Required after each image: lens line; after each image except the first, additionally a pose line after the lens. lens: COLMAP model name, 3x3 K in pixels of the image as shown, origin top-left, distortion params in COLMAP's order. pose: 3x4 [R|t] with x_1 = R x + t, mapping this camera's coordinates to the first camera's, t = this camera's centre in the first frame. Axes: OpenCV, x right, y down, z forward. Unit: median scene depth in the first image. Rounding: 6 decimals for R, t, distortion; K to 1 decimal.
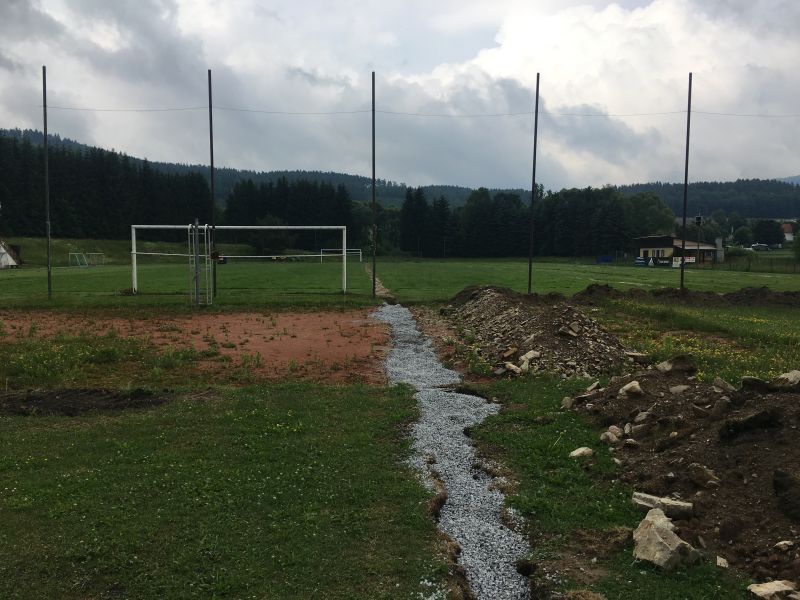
lens RADIAL K [[681.5, 0, 401.5], [0, 681.5, 300.9], [0, 0, 1]] dist [0.071742, -0.009938]
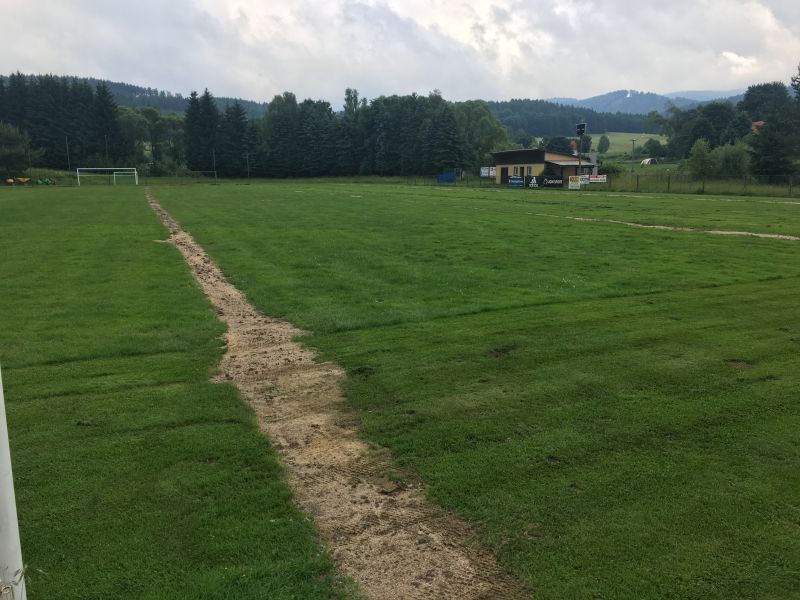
lens RADIAL K [[681.5, 0, 399.8], [0, 681.5, 295.8], [0, 0, 1]] dist [0.071742, -0.009938]
pose [[0.954674, -0.063308, 0.290843, -0.009592], [0.031122, 0.992995, 0.113987, -0.010176], [-0.296021, -0.099769, 0.949957, 0.136863]]
